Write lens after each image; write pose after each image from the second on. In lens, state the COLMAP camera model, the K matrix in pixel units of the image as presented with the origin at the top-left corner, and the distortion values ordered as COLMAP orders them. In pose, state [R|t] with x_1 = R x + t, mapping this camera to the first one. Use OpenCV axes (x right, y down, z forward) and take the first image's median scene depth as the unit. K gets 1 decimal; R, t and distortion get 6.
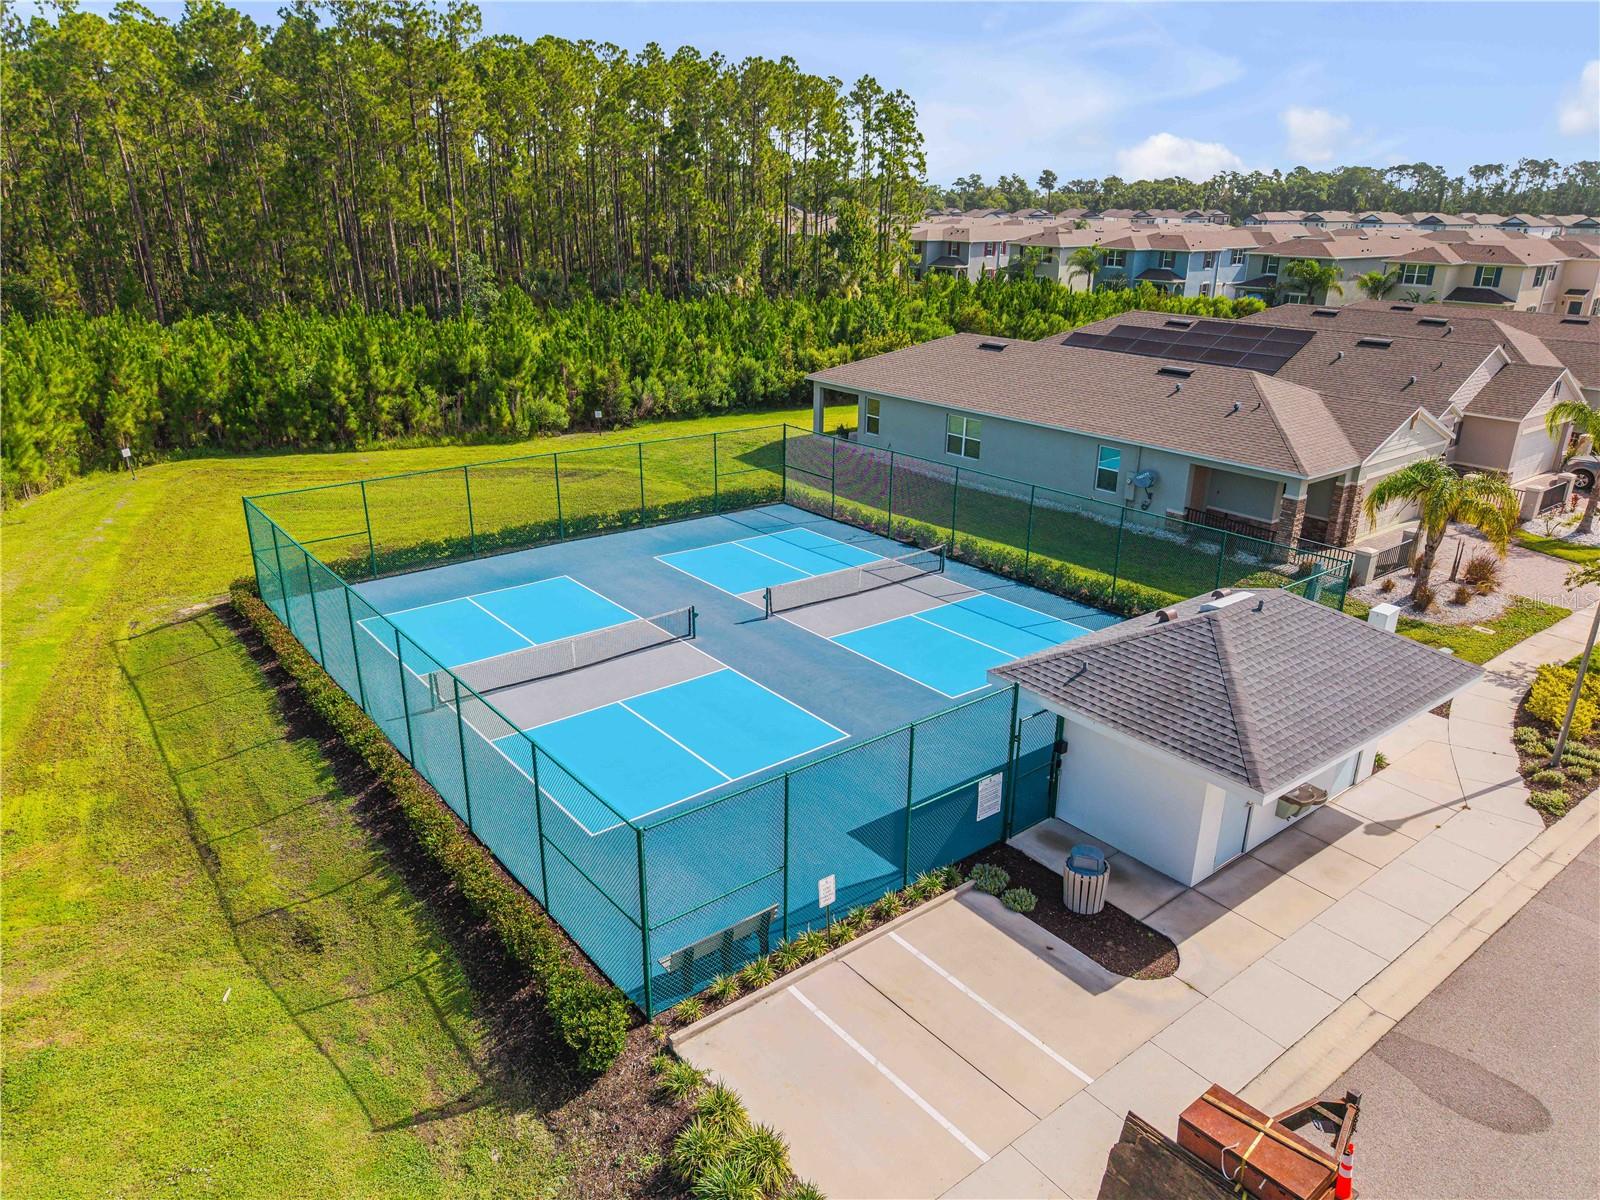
lens RADIAL K [[1099.0, 0, 800.0], [0, 1099.0, 600.0], [0, 0, 1]] dist [0.008789, 0.001605]
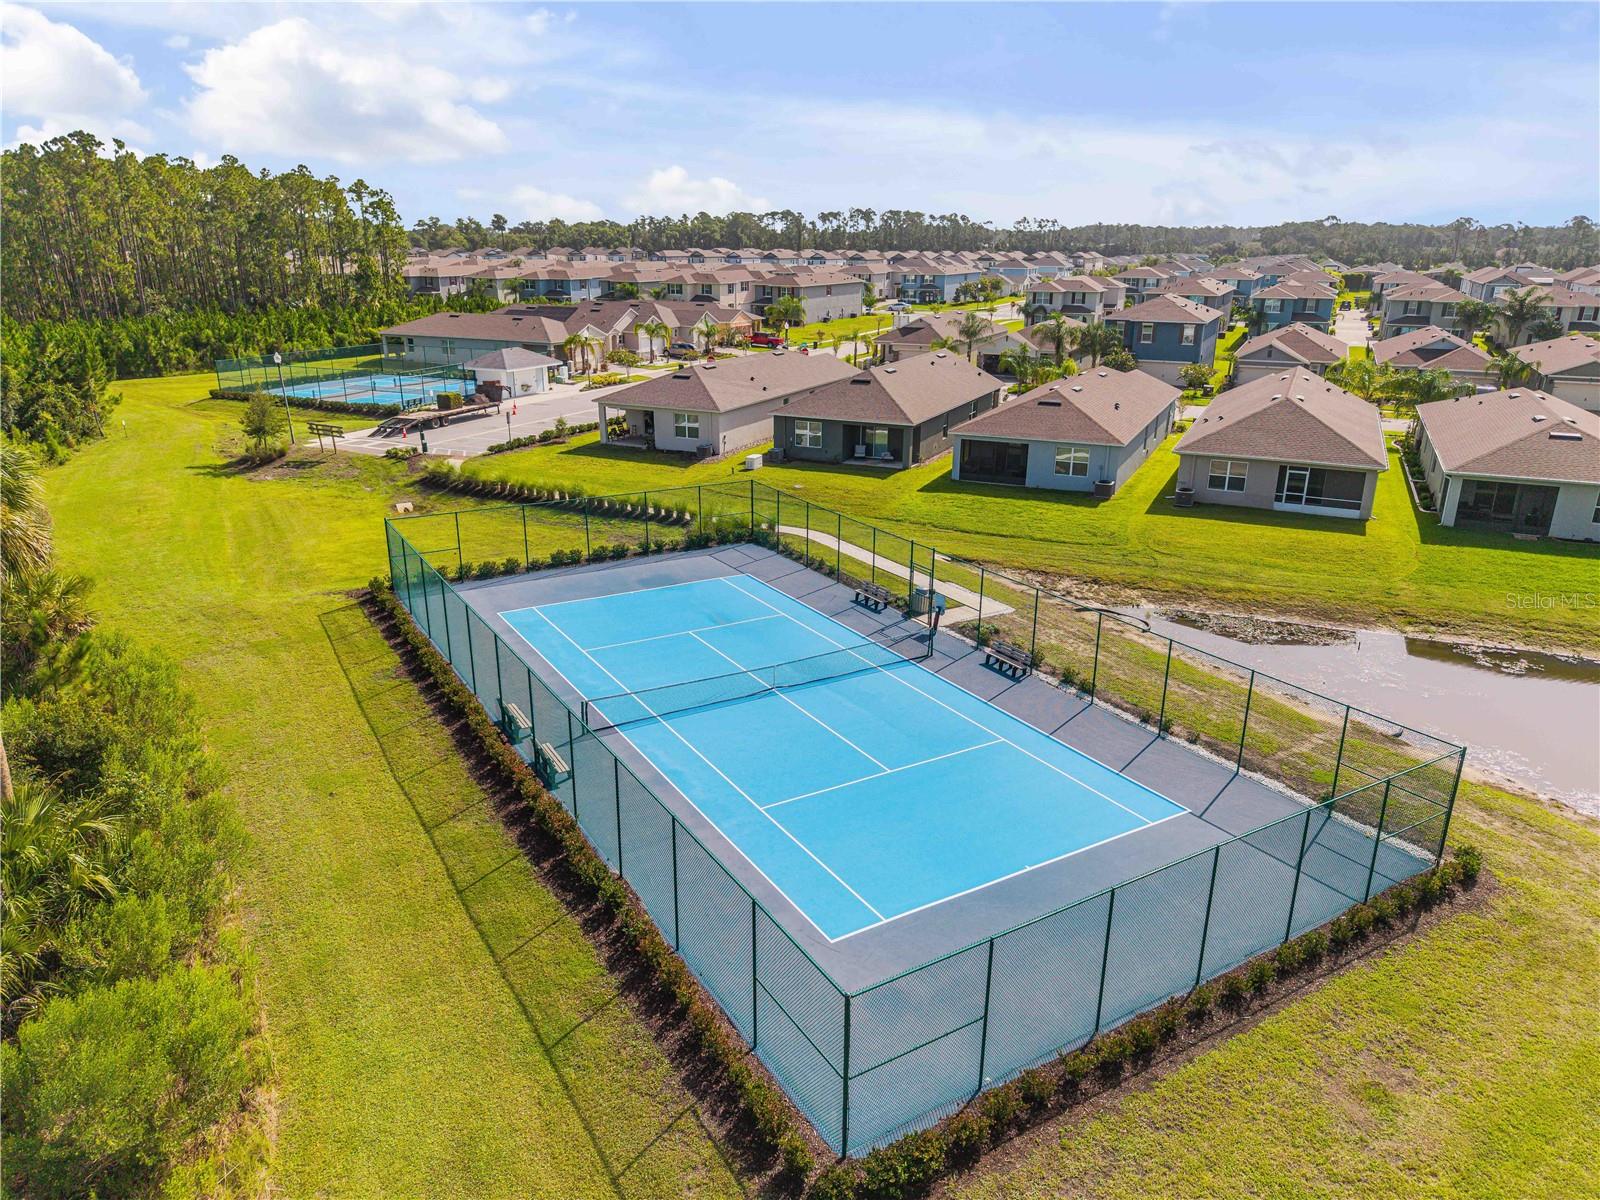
lens RADIAL K [[1099.0, 0, 800.0], [0, 1099.0, 600.0], [0, 0, 1]] dist [0.008789, 0.001605]
pose [[0.899793, -0.142181, 0.412500, -0.064133], [0.153222, 0.988171, 0.006378, 0.134252], [-0.408528, 0.057465, 0.910935, -0.413735]]
